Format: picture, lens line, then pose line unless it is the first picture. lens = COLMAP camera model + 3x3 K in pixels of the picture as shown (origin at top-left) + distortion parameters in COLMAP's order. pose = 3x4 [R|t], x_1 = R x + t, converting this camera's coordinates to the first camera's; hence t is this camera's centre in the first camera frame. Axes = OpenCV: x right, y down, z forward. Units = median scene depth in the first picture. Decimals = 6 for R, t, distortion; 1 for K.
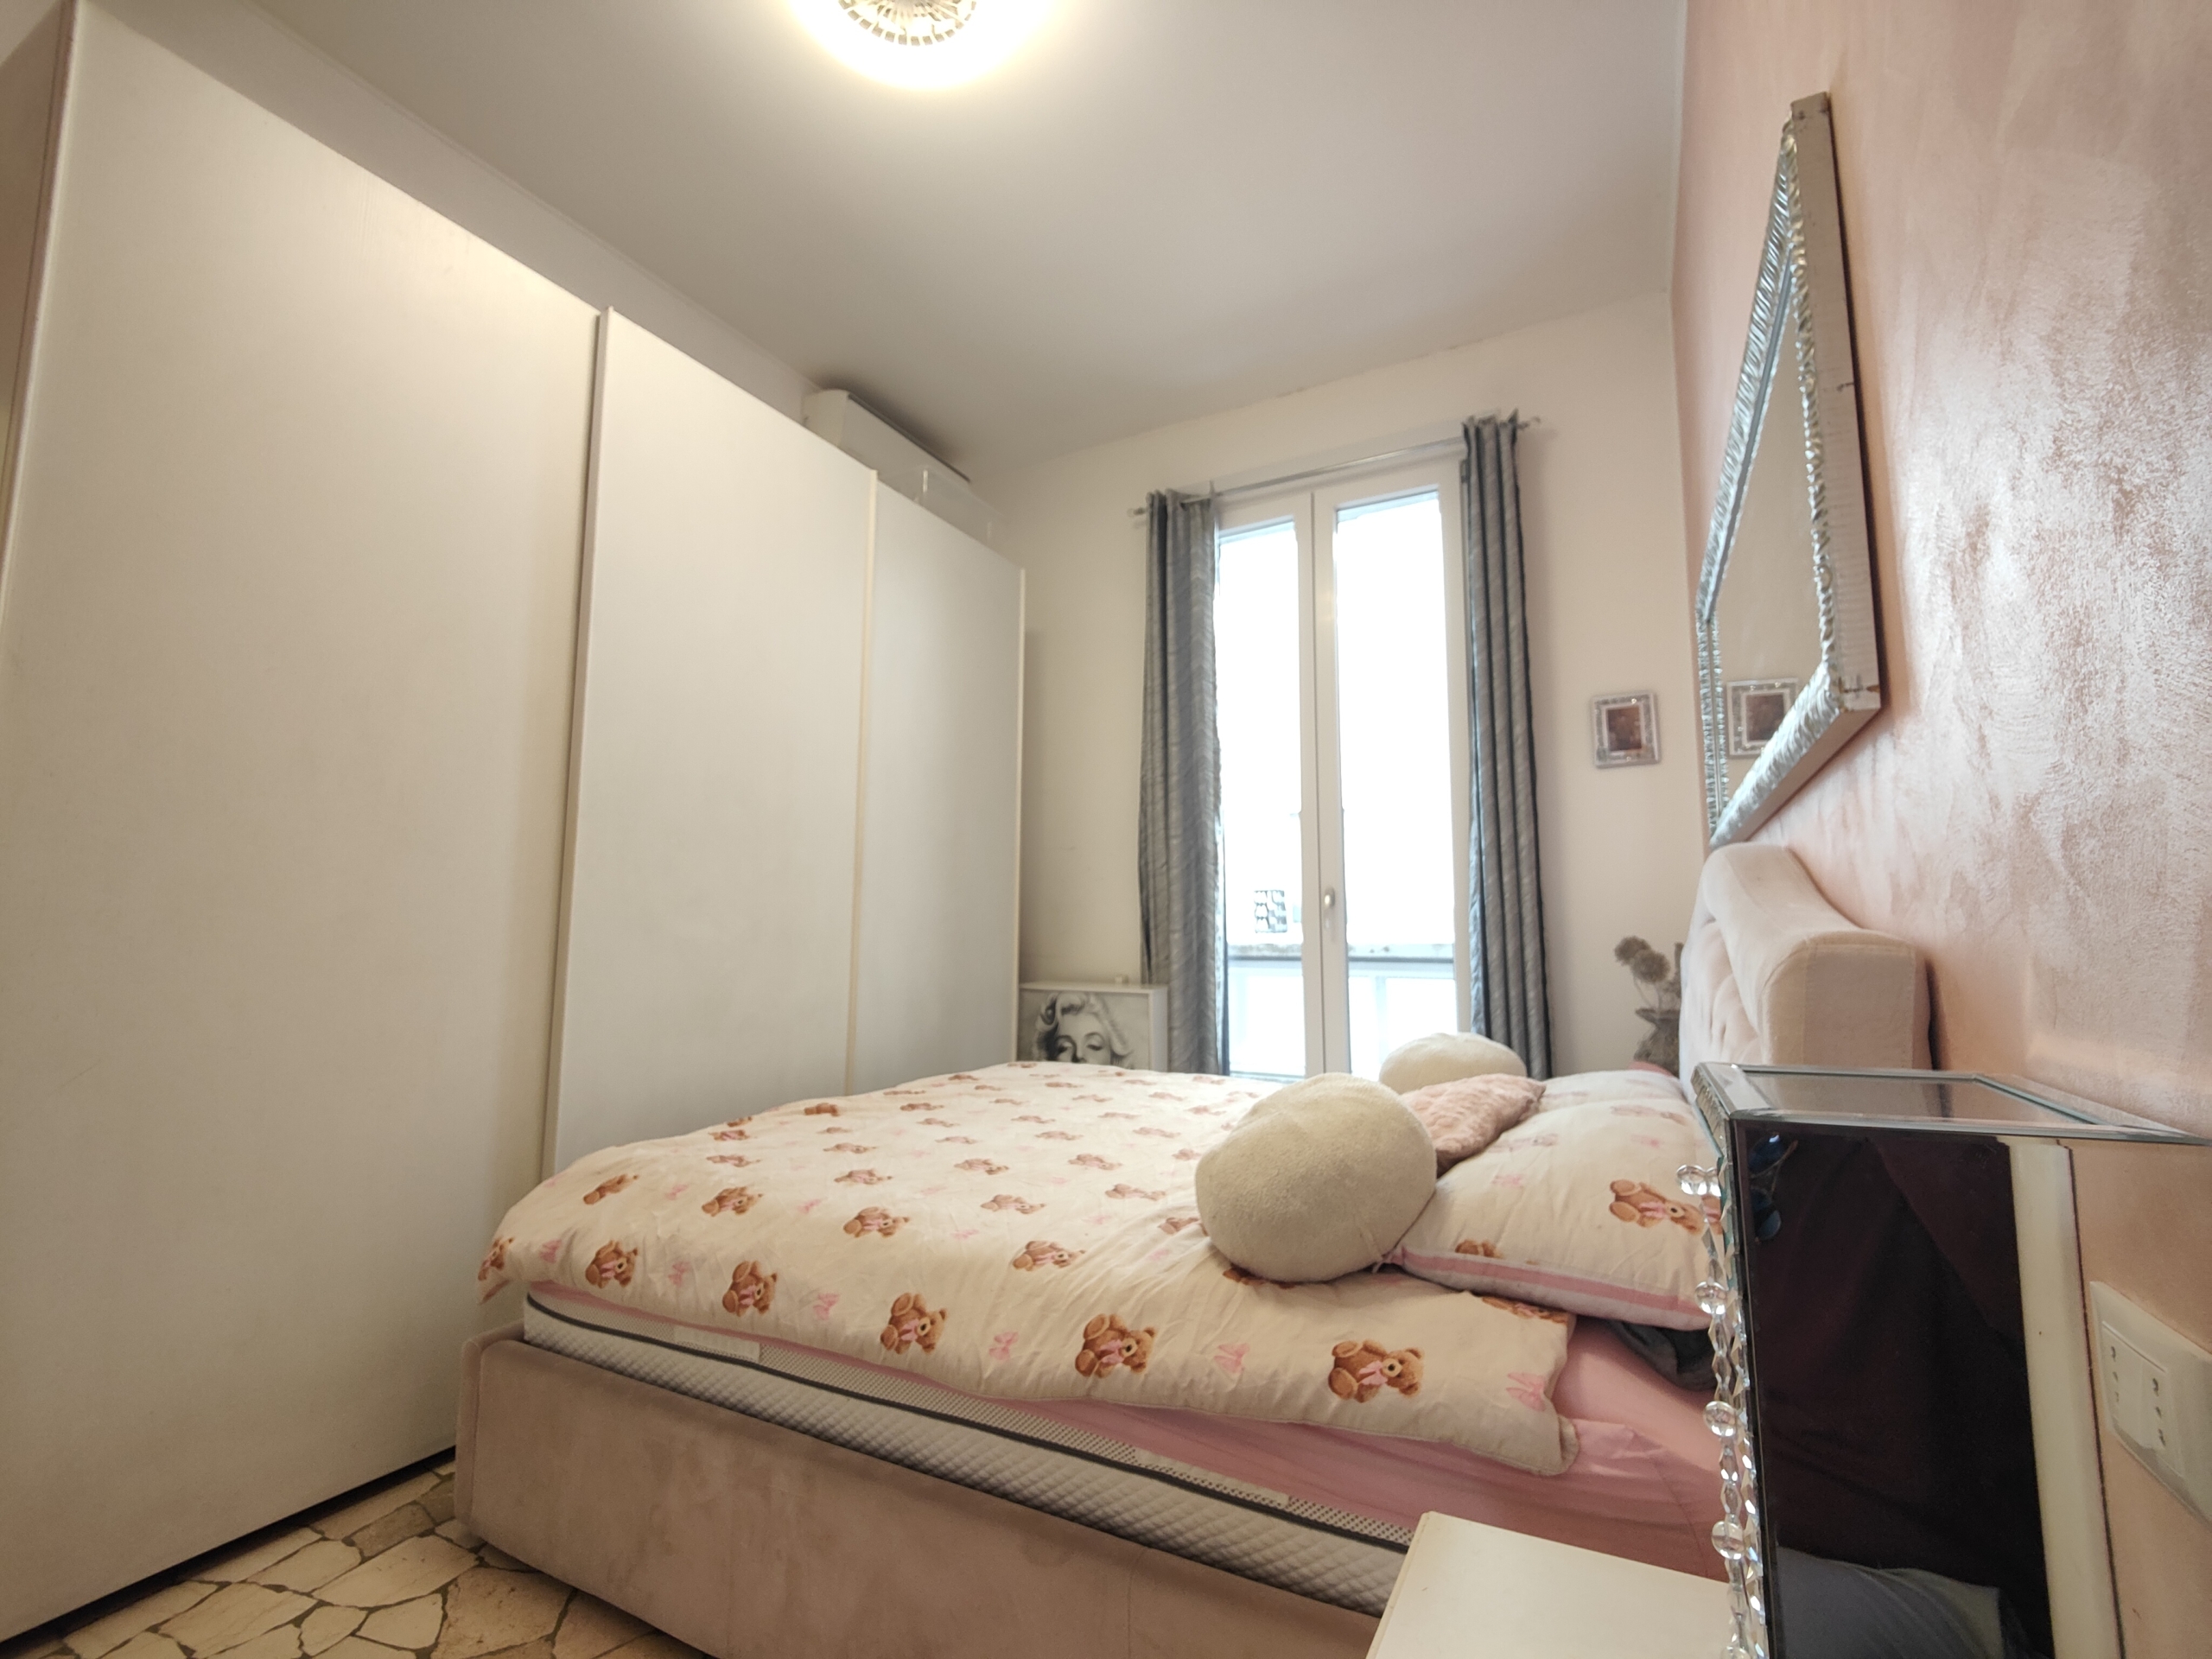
lens RADIAL K [[967.4, 0, 1111.2], [0, 967.4, 833.2], [0, 0, 1]] dist [0.026884, -0.023975]
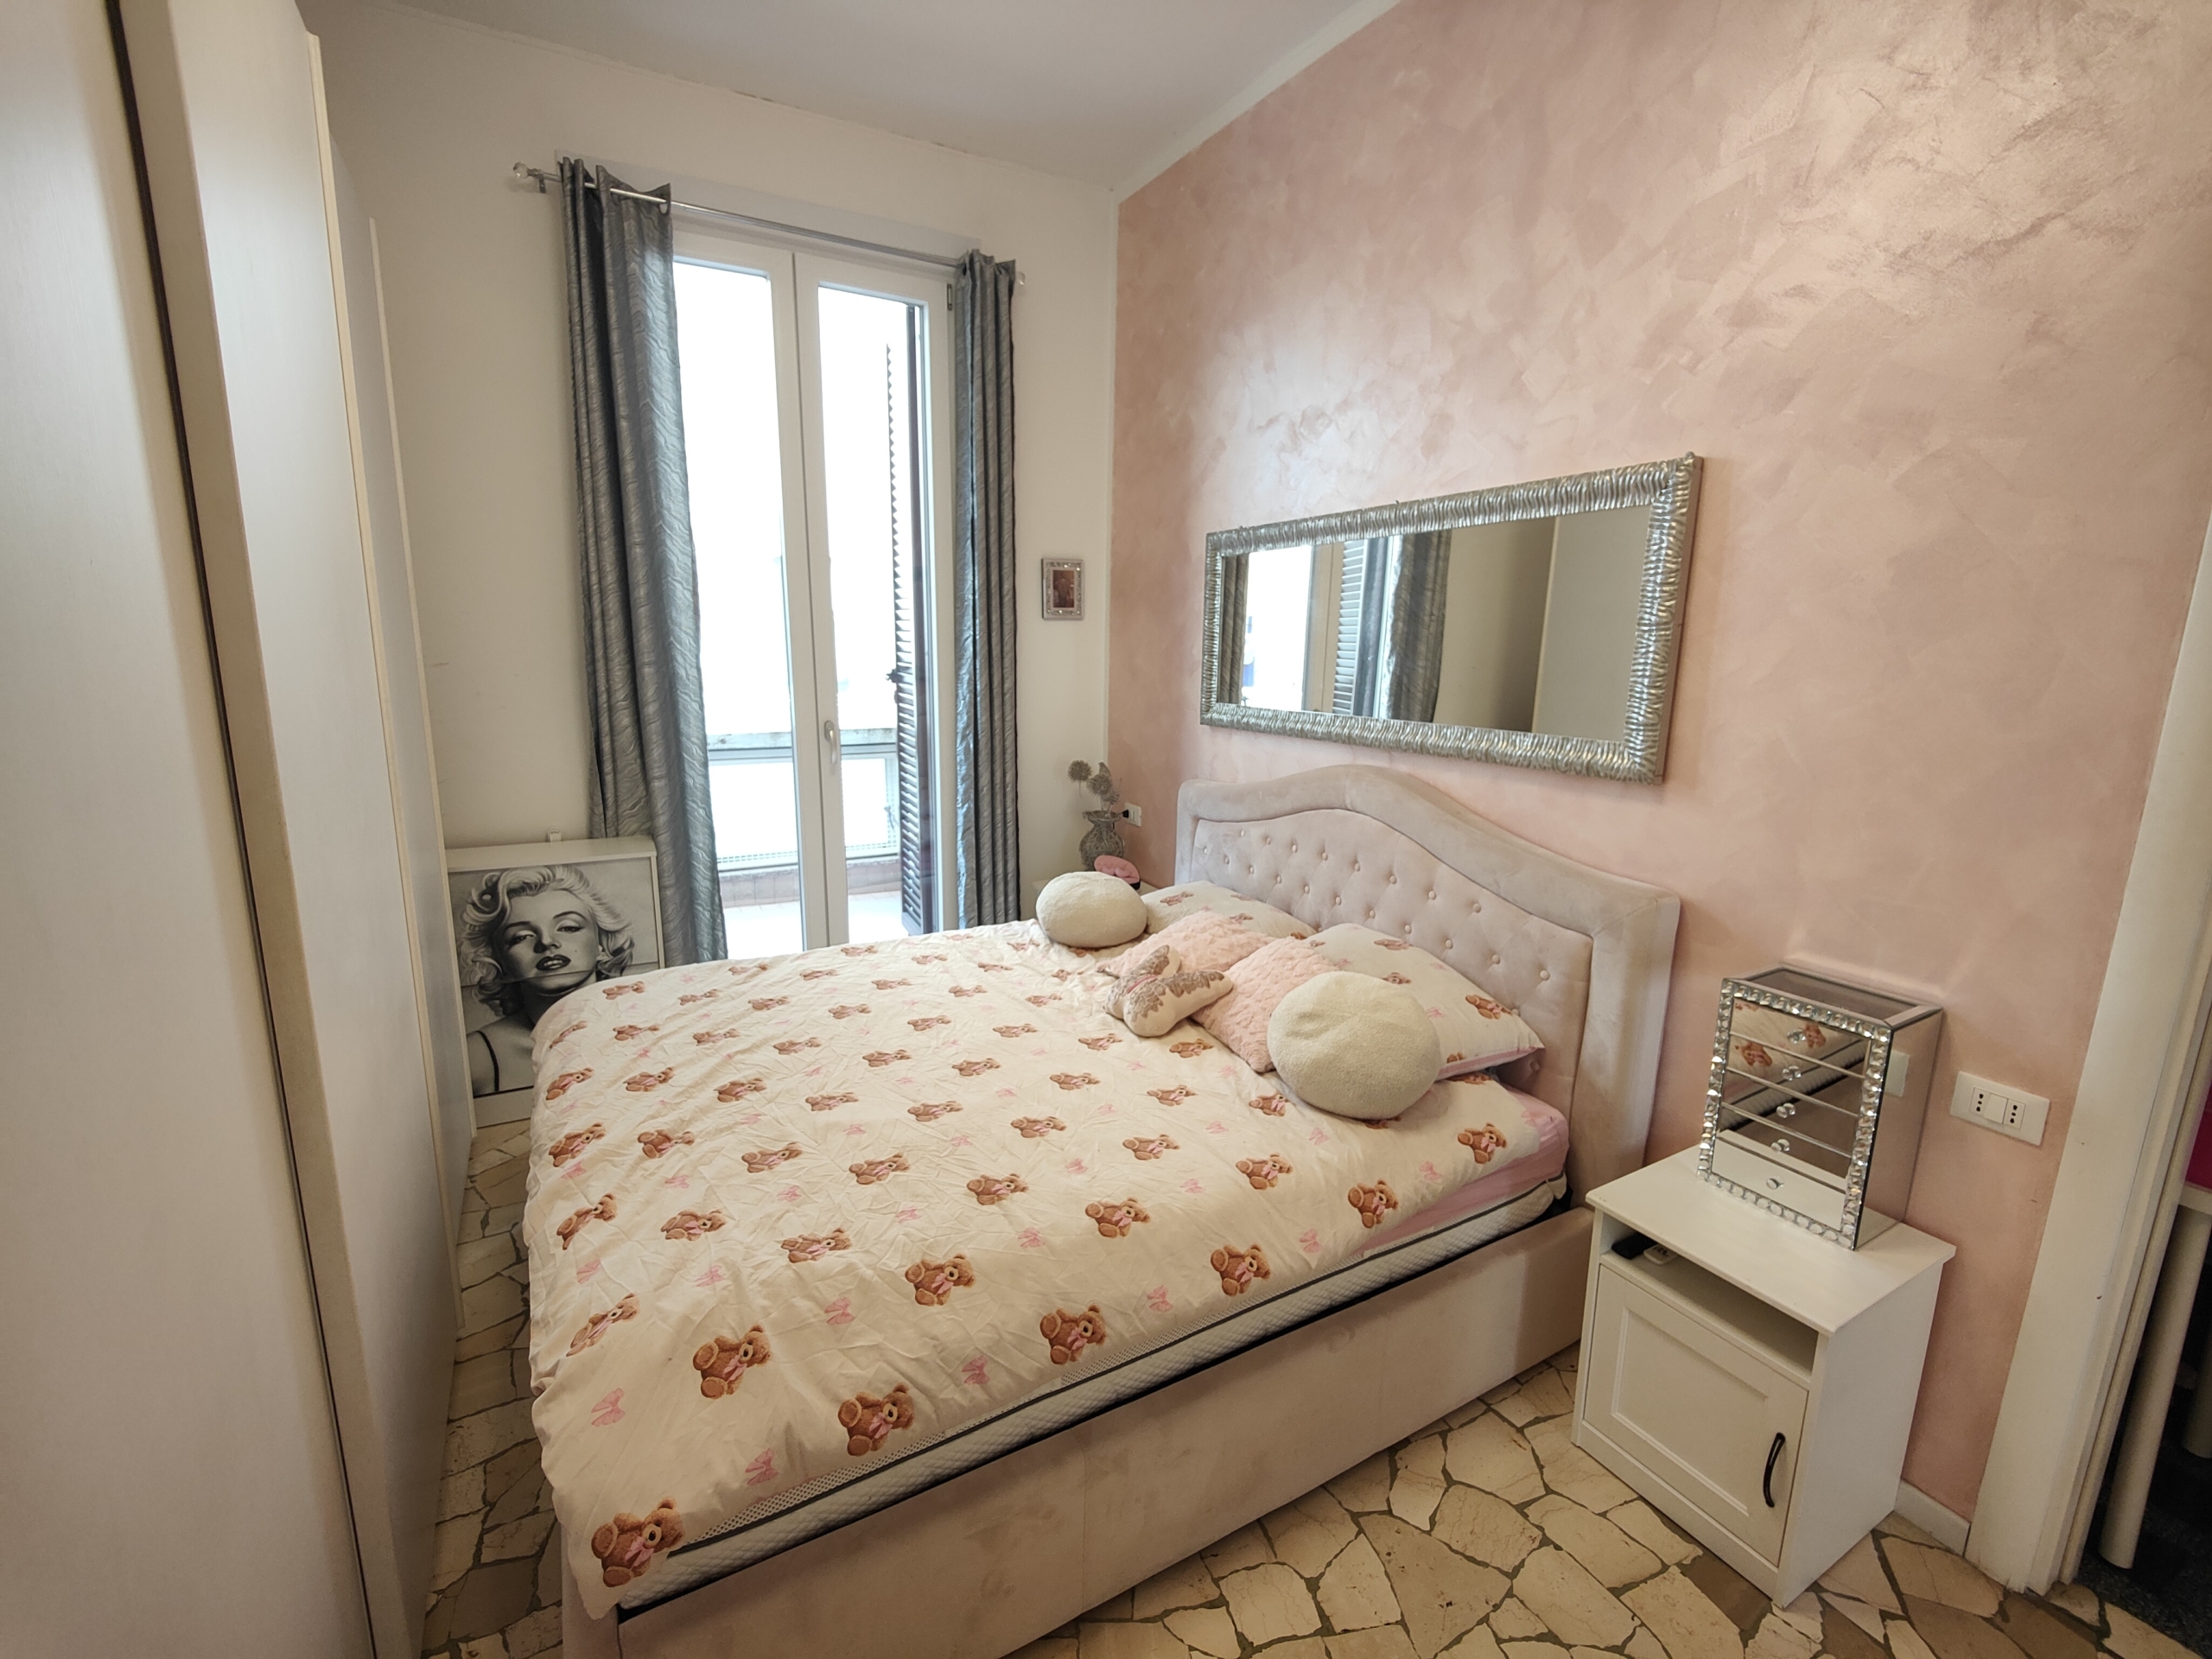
lens RADIAL K [[959.2, 0, 1111.0], [0, 959.2, 833.4], [0, 0, 1]] dist [0.025688, -0.021370]
pose [[0.535980, -0.164526, 0.828044, -0.498435], [-0.106654, 0.959772, 0.259735, -0.132459], [-0.837466, -0.227527, 0.496872, 0.270408]]
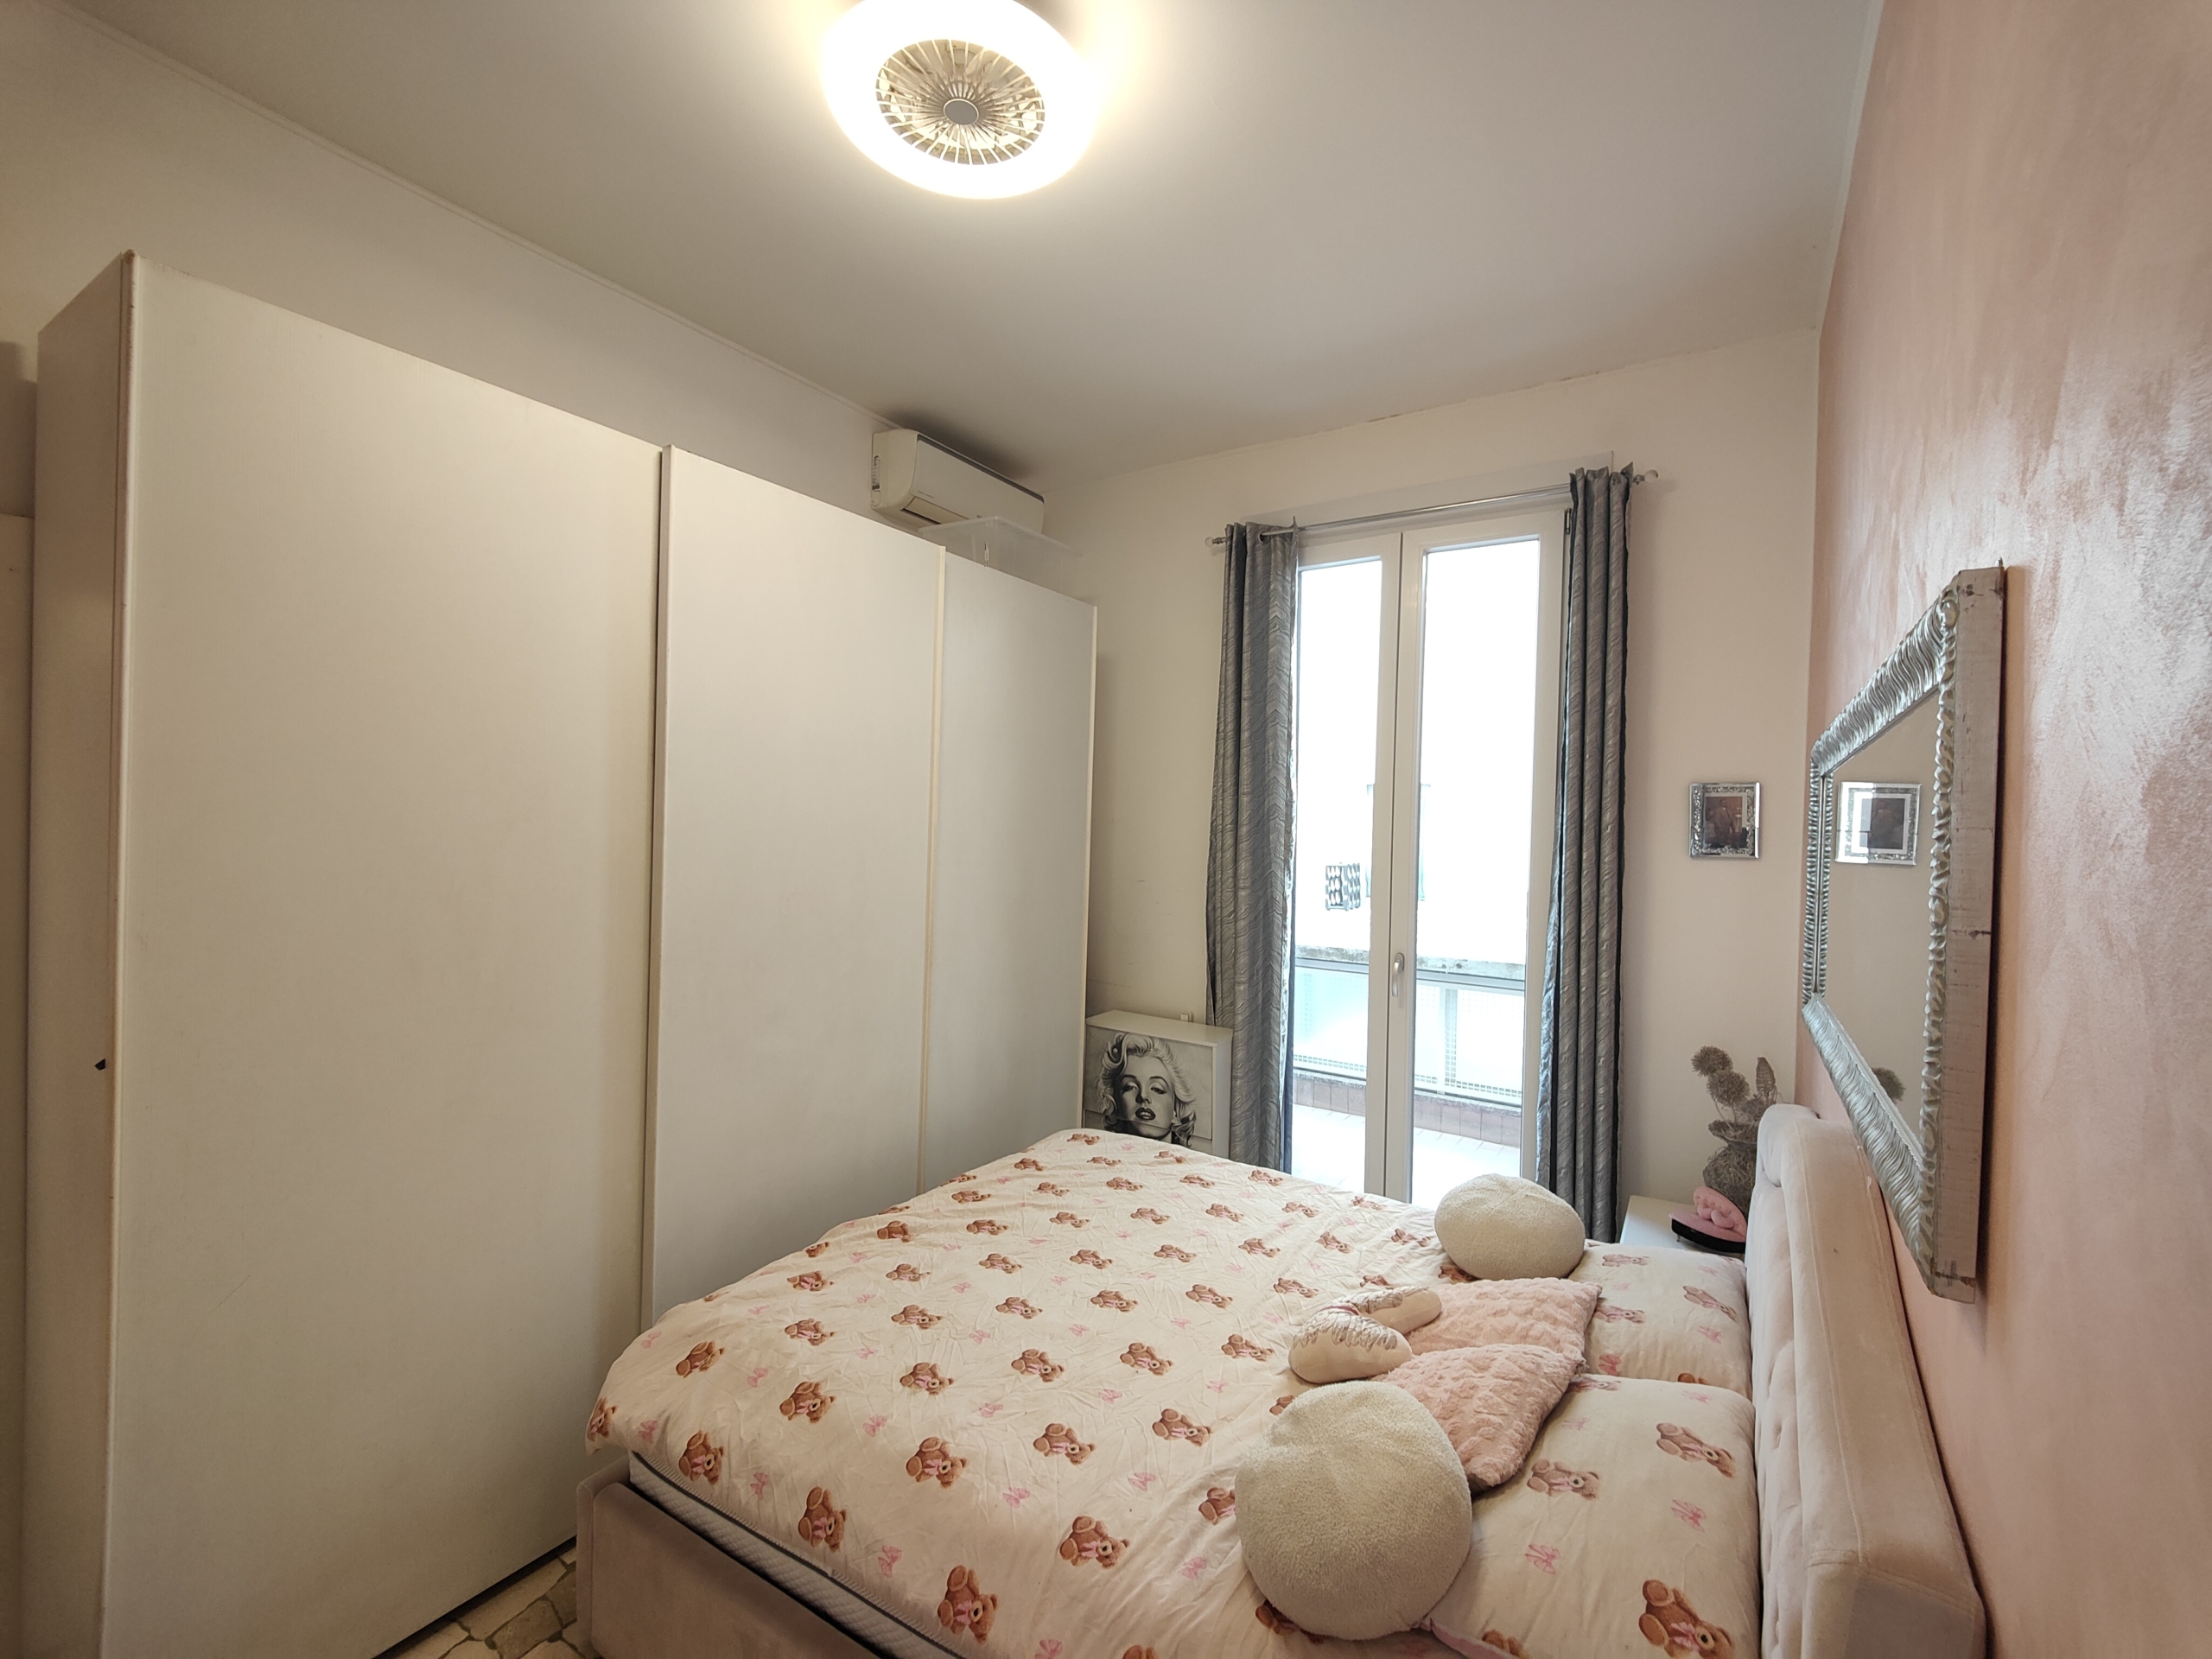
lens RADIAL K [[959.2, 0, 1111.0], [0, 959.2, 833.4], [0, 0, 1]] dist [0.025688, -0.021370]
pose [[0.996552, 0.023385, -0.079608, 0.008733], [-0.013855, 0.992891, 0.118222, -0.195547], [0.081806, -0.116712, 0.989791, 0.021171]]
